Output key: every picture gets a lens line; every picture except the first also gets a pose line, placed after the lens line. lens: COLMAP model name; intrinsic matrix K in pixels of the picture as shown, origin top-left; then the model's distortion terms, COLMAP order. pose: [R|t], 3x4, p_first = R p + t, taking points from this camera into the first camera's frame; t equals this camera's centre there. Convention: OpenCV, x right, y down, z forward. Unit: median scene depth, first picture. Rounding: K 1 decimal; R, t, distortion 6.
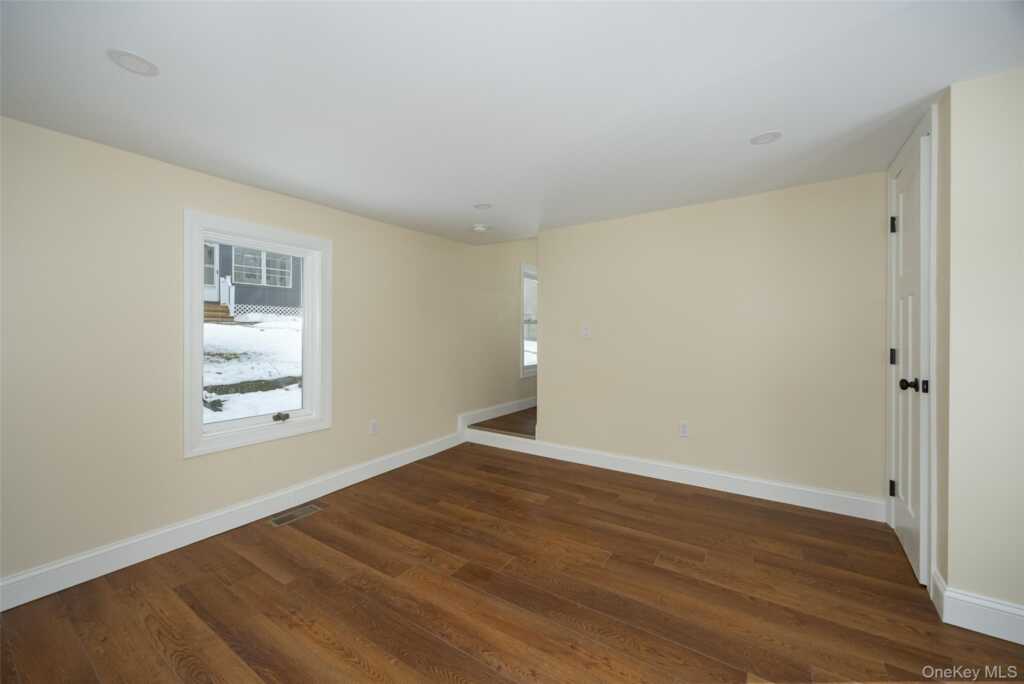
lens RADIAL K [[402.5, 0, 535.1], [0, 402.5, 336.3], [0, 0, 1]] dist [-0.000220, 0.000125]
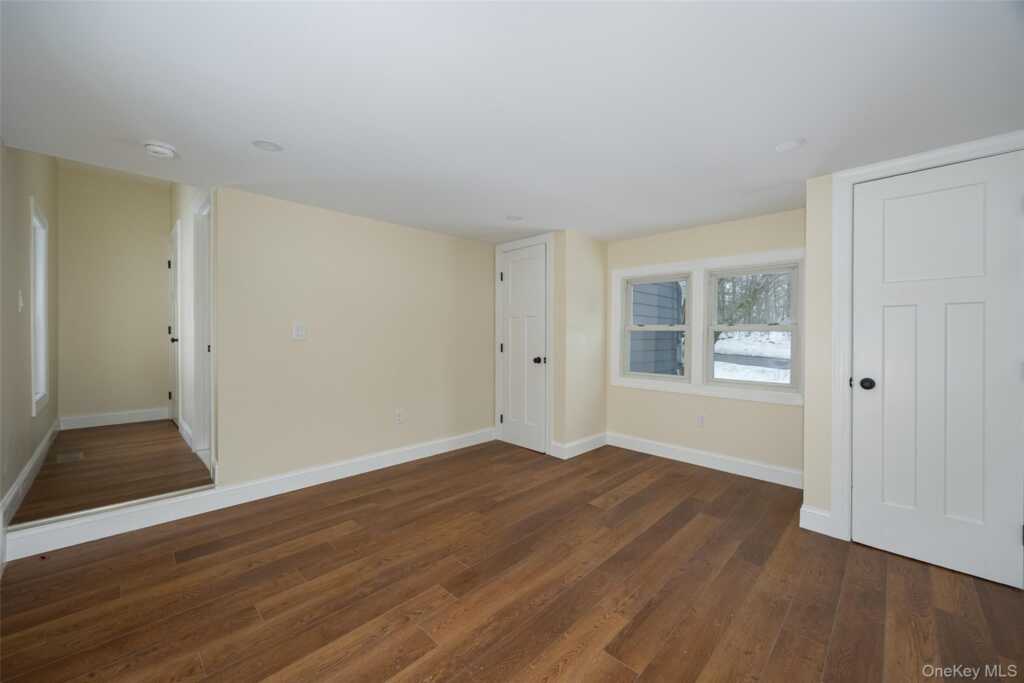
lens RADIAL K [[402.5, 0, 514.0], [0, 402.5, 338.1], [0, 0, 1]] dist [-0.000220, 0.000125]
pose [[0.189056, -0.005638, 0.981950, -0.922675], [0.000010, 0.999984, 0.005740, -0.004325], [-0.981966, -0.001075, 0.189053, 0.595357]]
